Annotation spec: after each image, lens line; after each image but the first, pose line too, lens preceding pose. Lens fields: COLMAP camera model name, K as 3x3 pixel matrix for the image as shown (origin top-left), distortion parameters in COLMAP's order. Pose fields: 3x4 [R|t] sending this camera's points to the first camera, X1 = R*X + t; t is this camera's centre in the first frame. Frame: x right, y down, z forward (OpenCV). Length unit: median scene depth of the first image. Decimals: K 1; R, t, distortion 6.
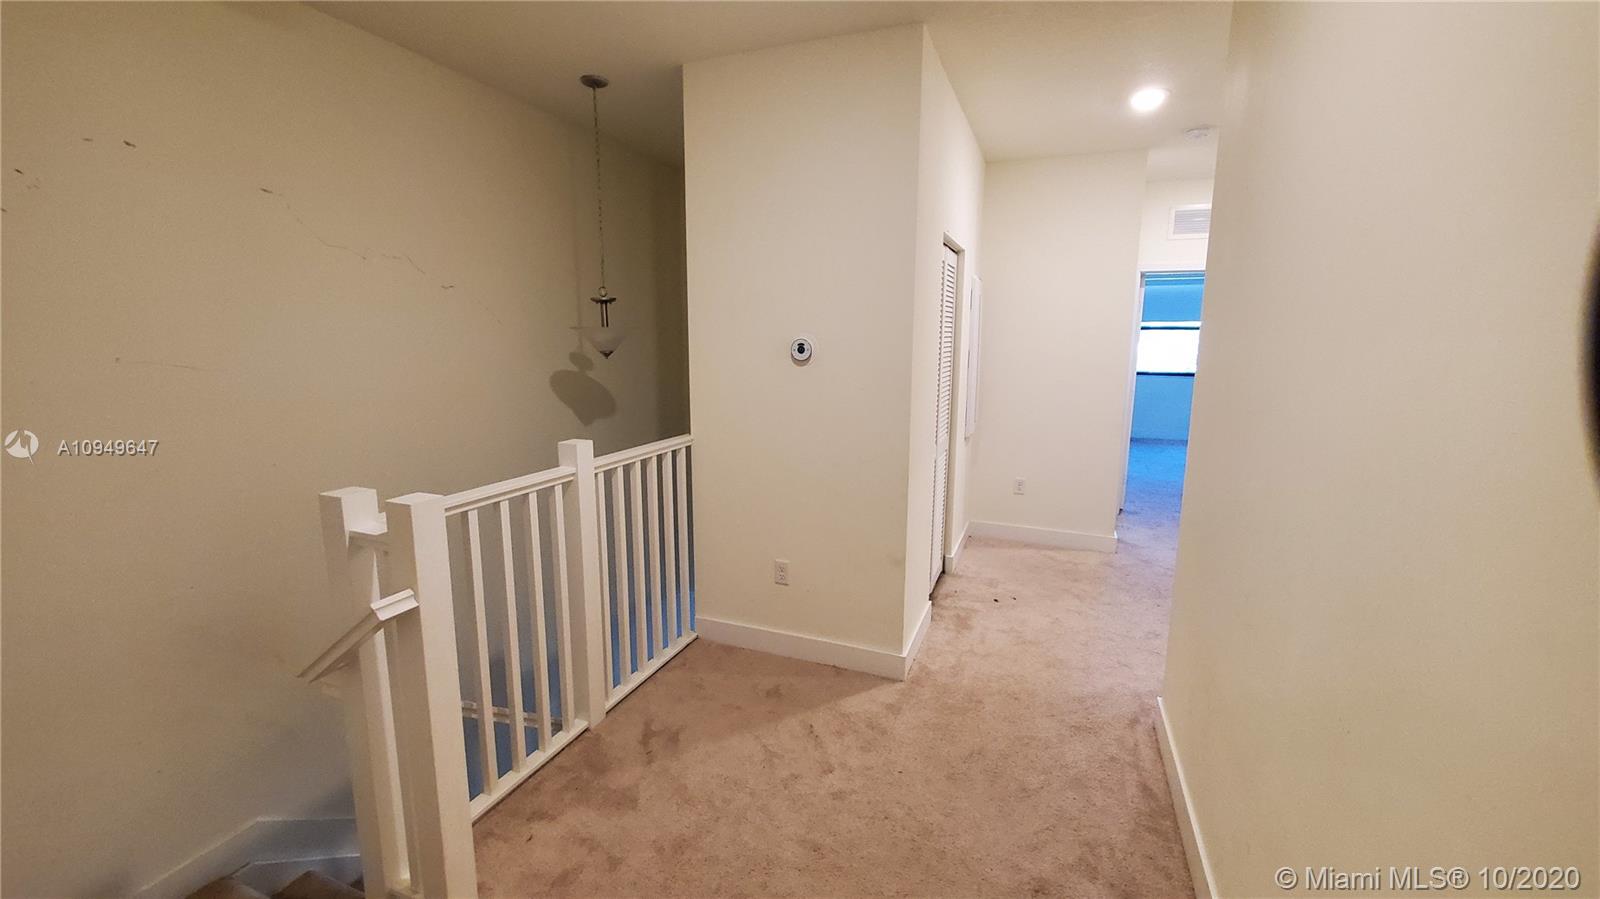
lens RADIAL K [[648.3, 0, 797.7], [0, 648.3, 447.9], [0, 0, 1]] dist [0.005406, -0.000810]
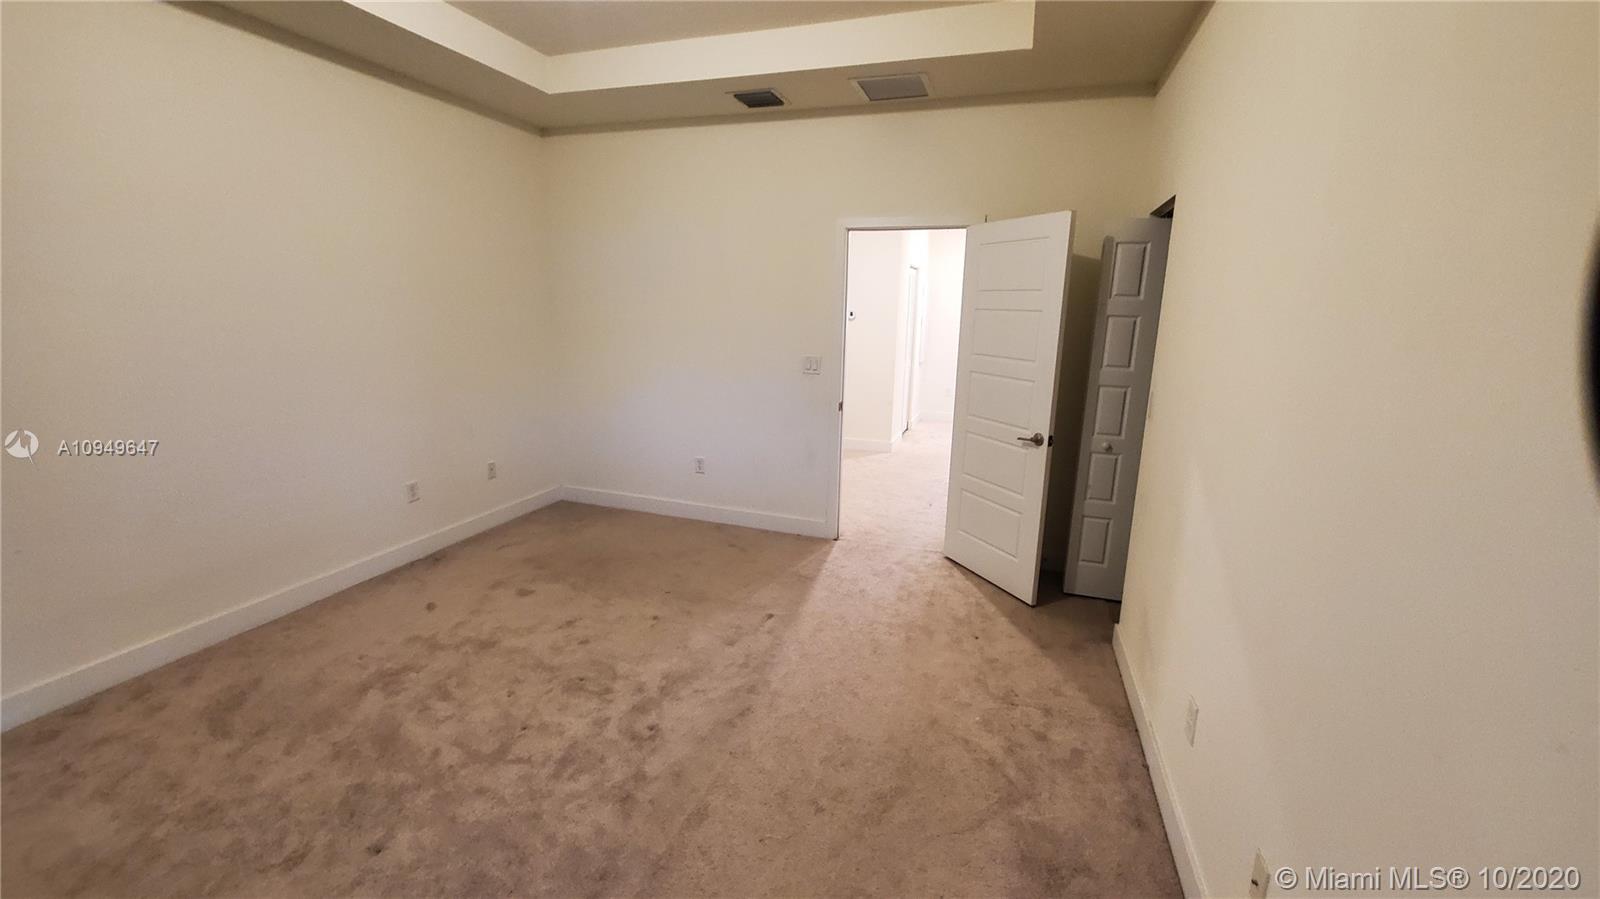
lens RADIAL K [[648.3, 0, 800.2], [0, 648.3, 448.6], [0, 0, 1]] dist [0.005406, -0.000810]
pose [[0.997565, 0.004349, 0.069607, -0.236793], [-0.008332, 0.998337, 0.057038, 0.140830], [-0.069243, -0.057479, 0.995943, -0.948419]]
